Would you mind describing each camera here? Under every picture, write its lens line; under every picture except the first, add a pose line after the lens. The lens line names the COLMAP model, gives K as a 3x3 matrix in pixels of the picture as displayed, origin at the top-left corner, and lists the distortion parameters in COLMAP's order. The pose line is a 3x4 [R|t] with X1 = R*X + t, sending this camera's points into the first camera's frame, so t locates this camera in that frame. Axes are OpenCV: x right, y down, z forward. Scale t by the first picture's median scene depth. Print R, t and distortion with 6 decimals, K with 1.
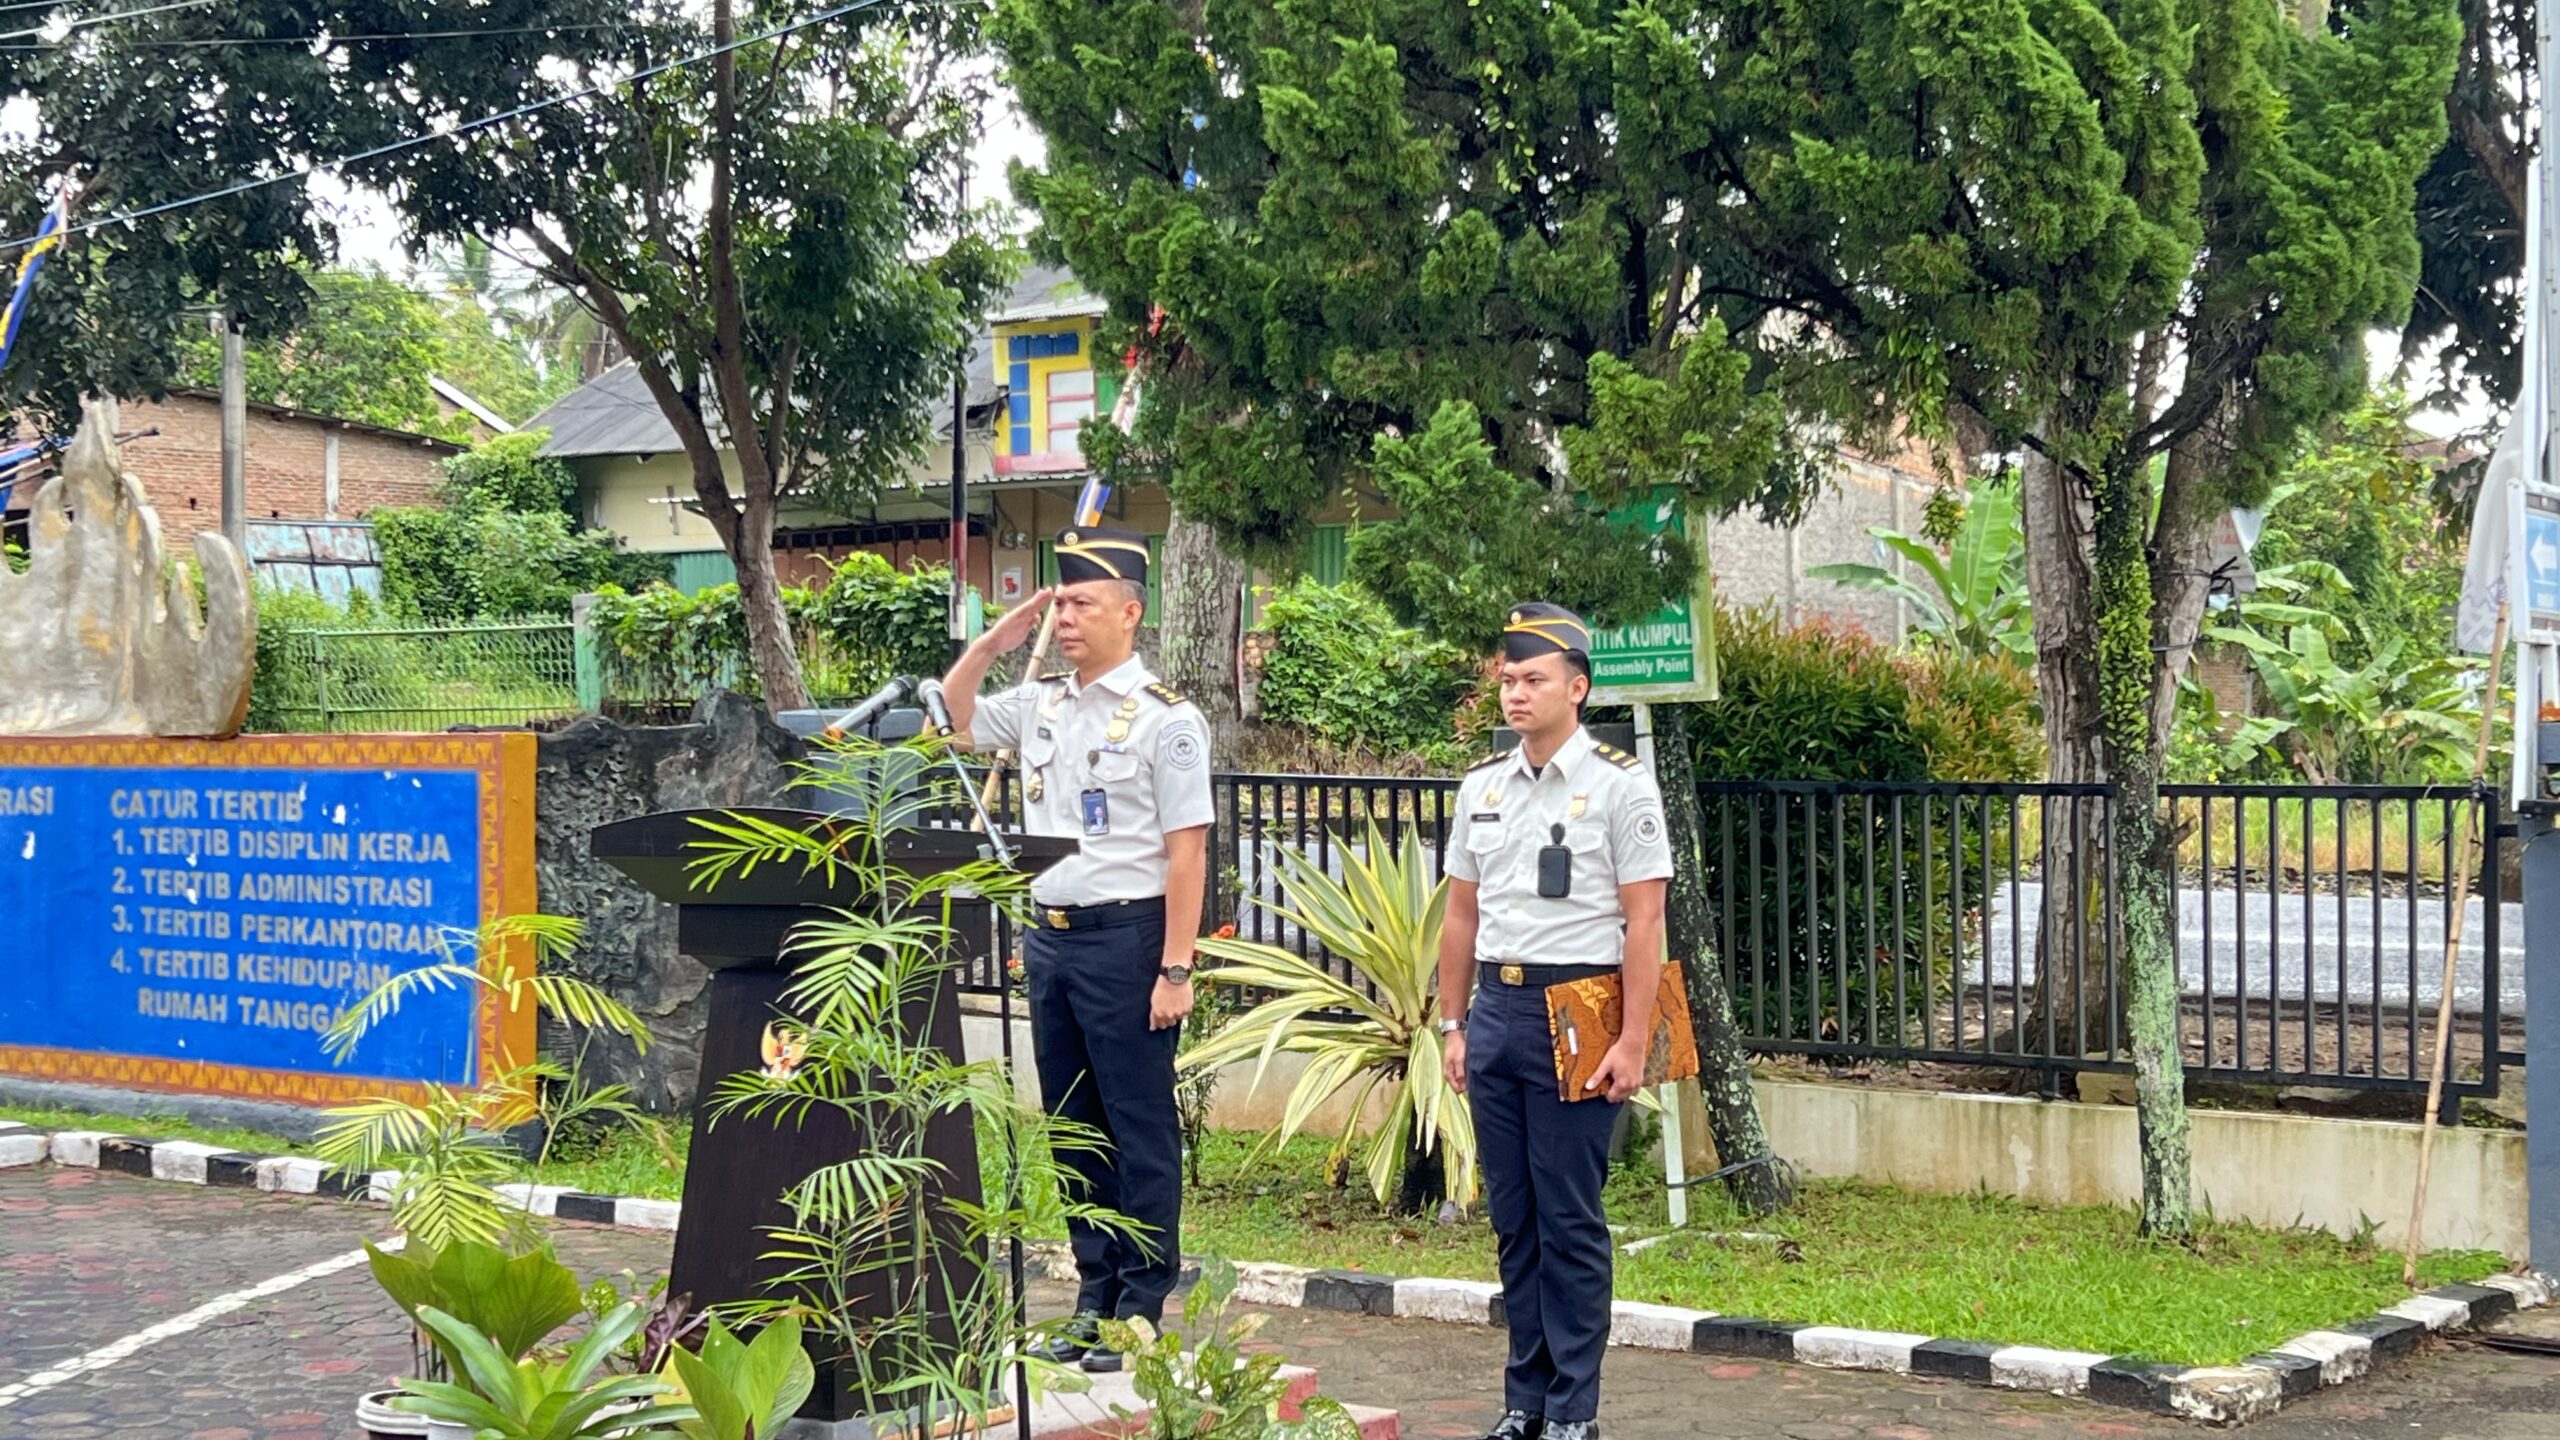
lens RADIAL K [[3585.2, 0, 1279.5], [0, 3585.2, 723.9], [0, 0, 1]] dist [0.089488, 0.000000]
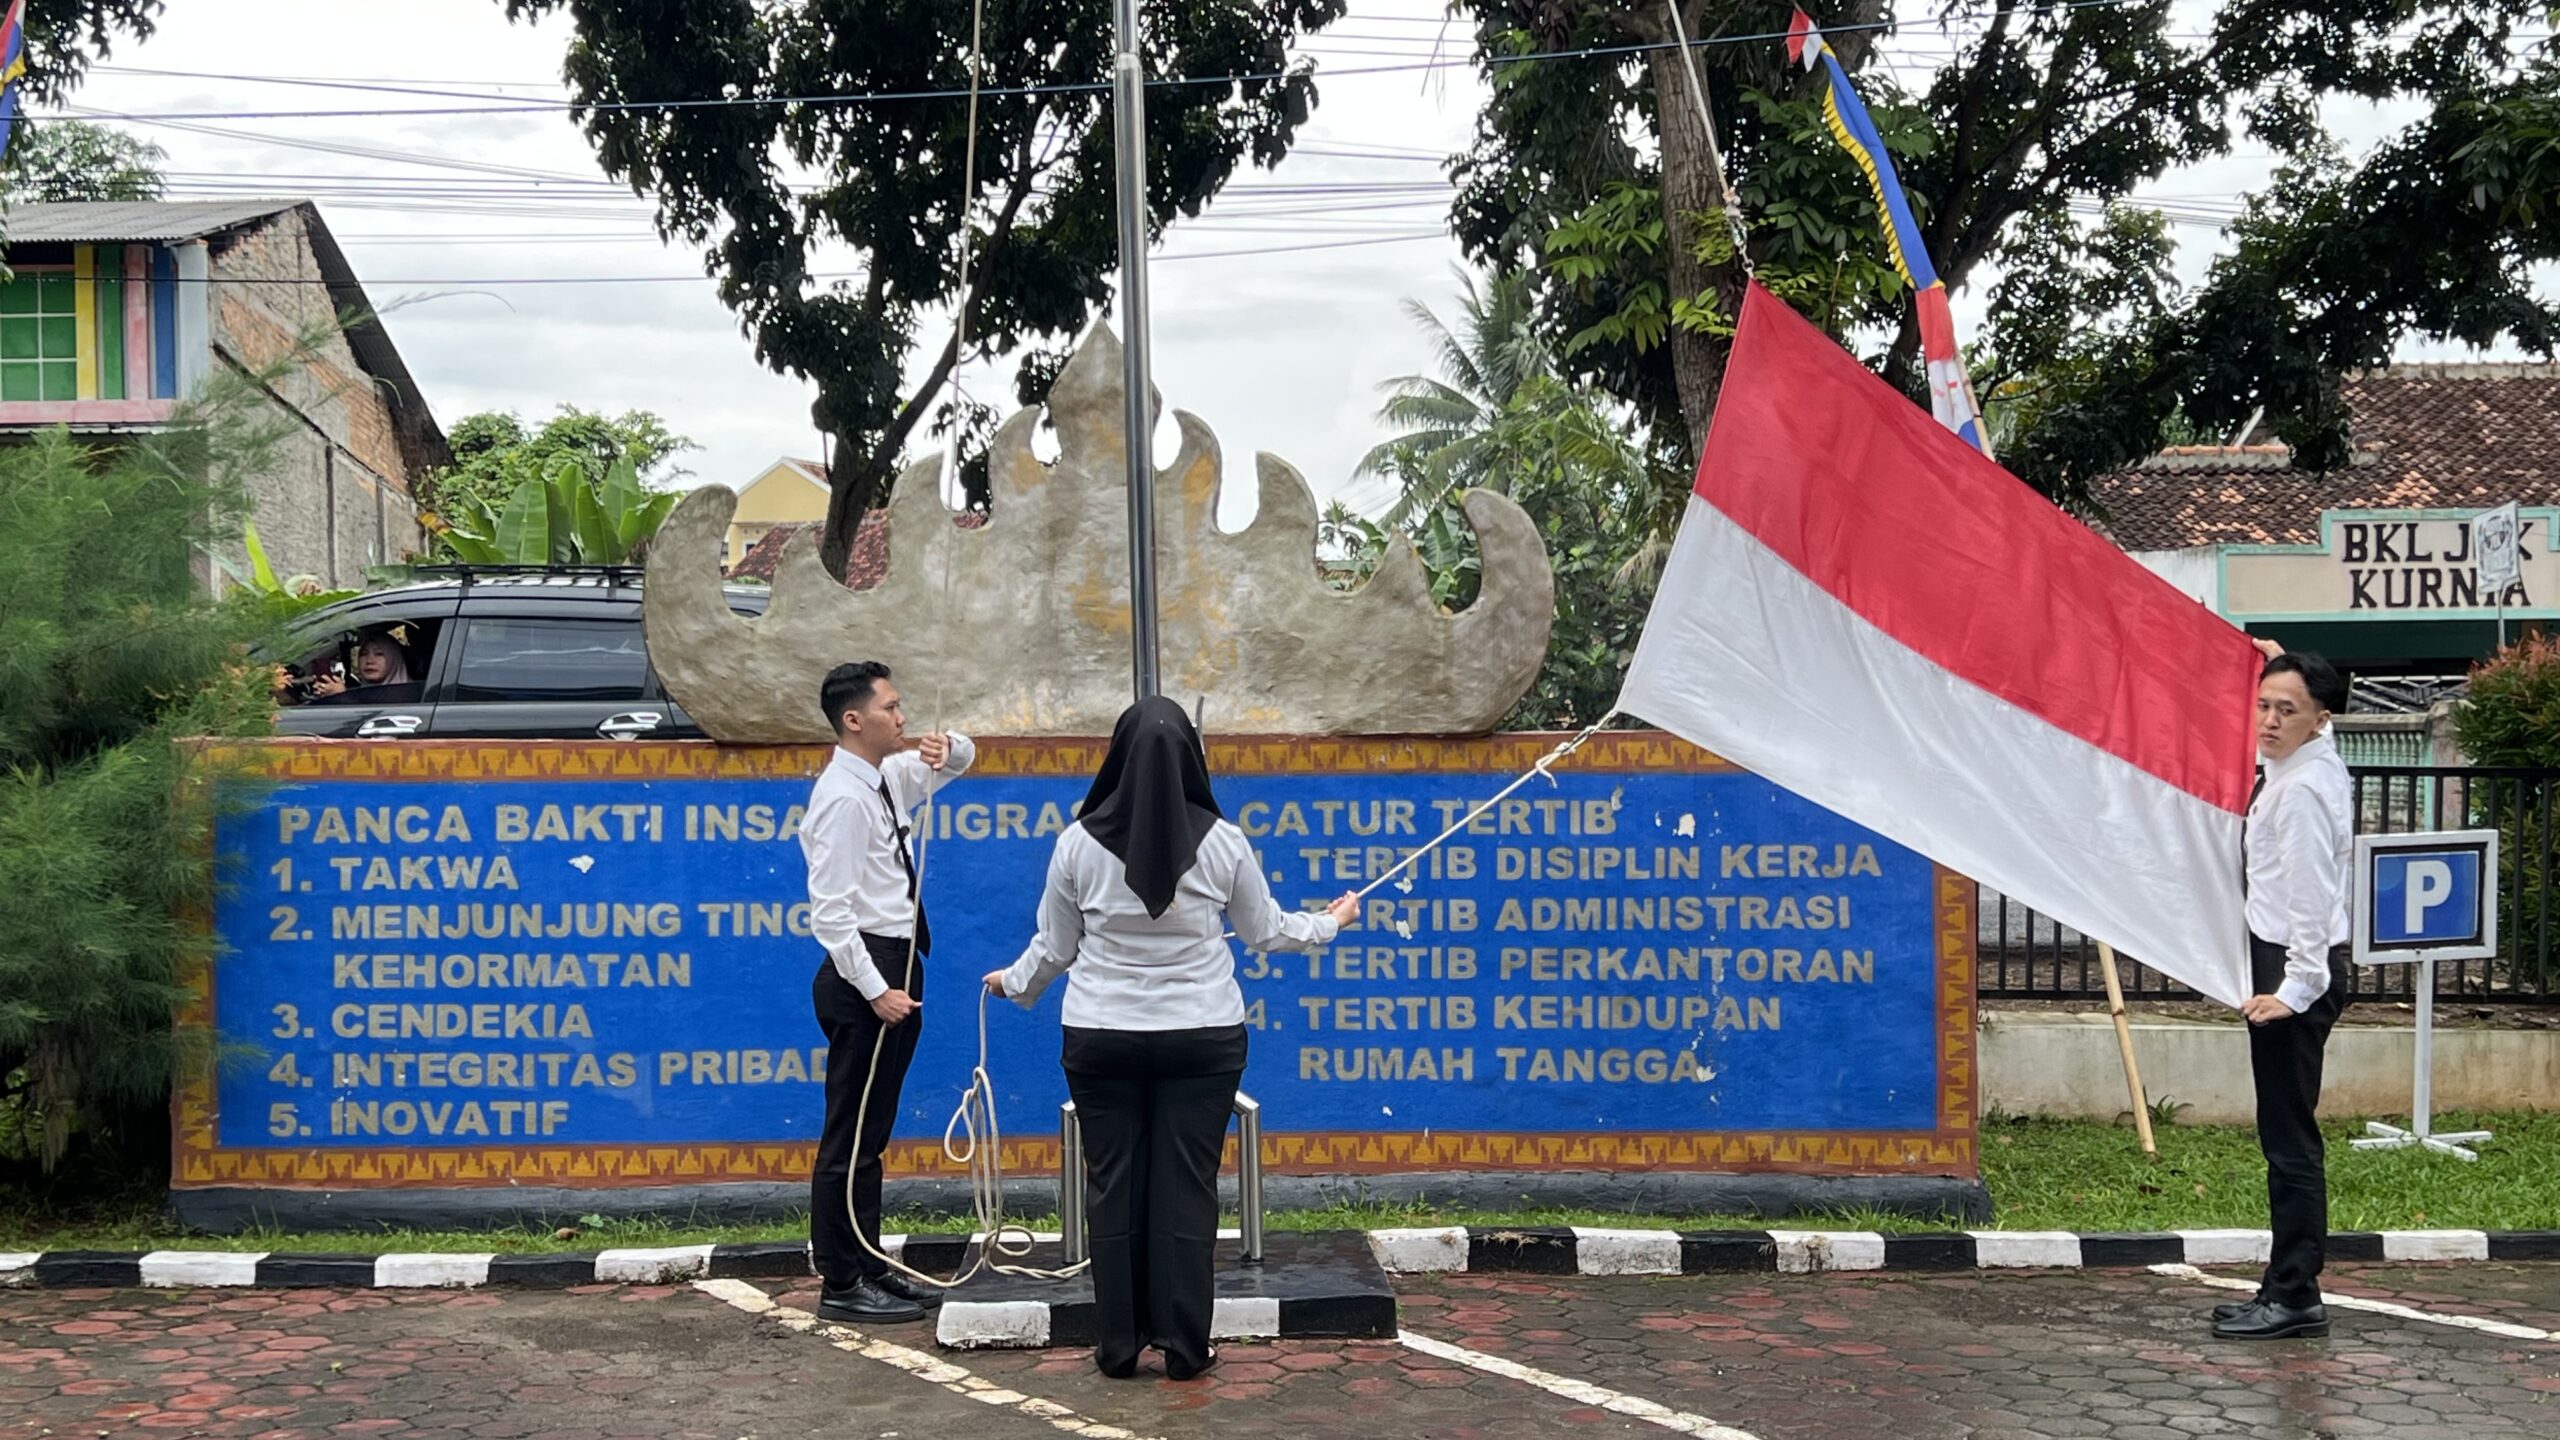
lens RADIAL K [[3028.4, 0, 1266.3], [0, 3028.4, 714.0], [0, 0, 1]] dist [-0.019663, 0.000000]
pose [[0.782188, -0.000730, 0.623042, -0.770064], [0.003076, 0.999992, -0.002690, 0.000697], [-0.623035, 0.004021, 0.782184, 0.496063]]
